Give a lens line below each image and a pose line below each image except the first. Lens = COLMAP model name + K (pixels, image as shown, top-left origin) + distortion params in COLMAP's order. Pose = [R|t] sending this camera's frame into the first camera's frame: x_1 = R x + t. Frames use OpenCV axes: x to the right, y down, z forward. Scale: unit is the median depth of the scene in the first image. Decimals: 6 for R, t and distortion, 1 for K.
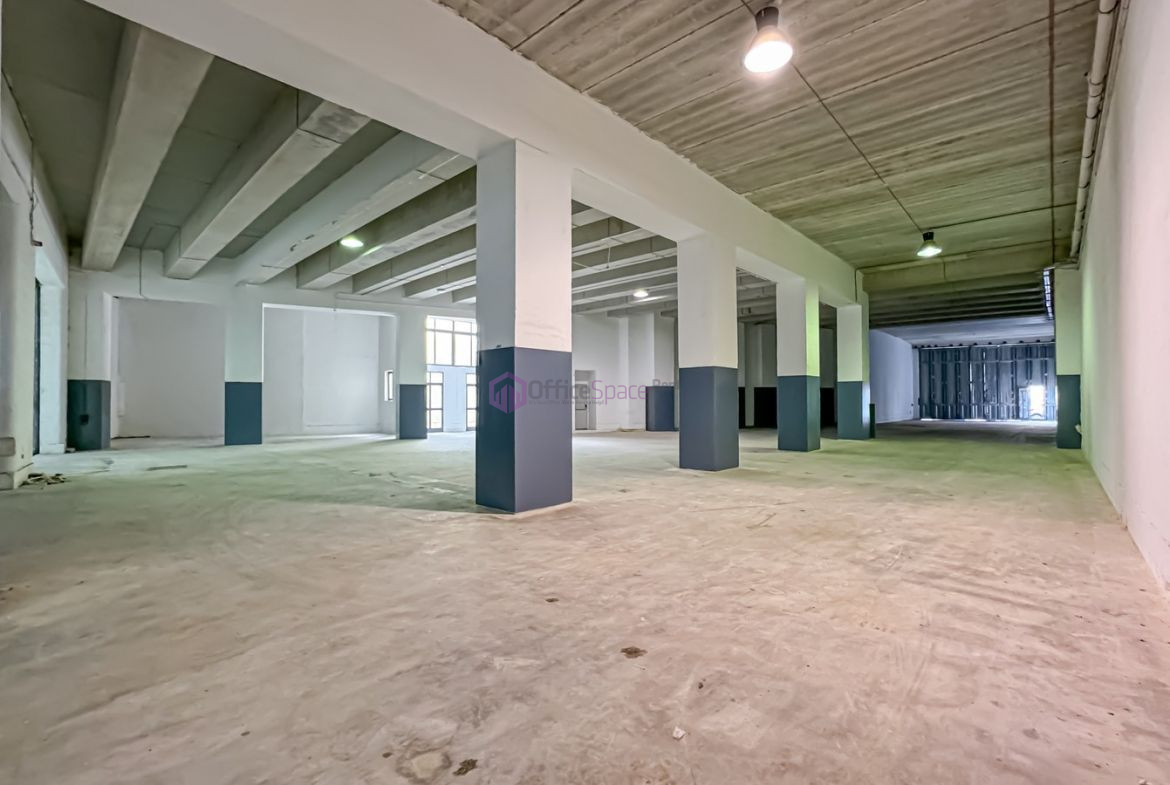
lens RADIAL K [[514.4, 0, 585.0], [0, 514.4, 392.5], [0, 0, 1]] dist [-0.016799, 0.000419]
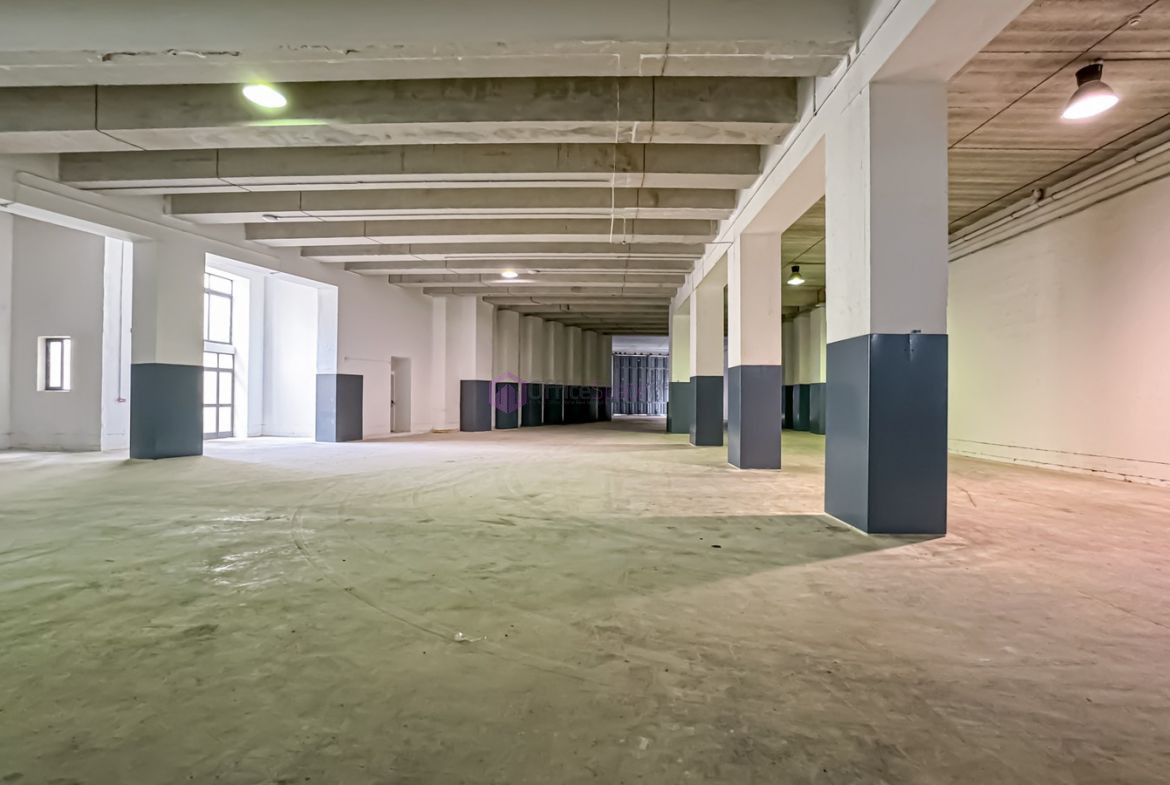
lens RADIAL K [[520.3, 0, 587.5], [0, 520.3, 396.2], [0, 0, 1]] dist [-0.043422, 0.021979]
pose [[0.754391, 0.011452, 0.656325, -0.295709], [-0.020808, 0.999763, 0.006473, 0.004892], [-0.656095, -0.018540, 0.754451, 0.201637]]
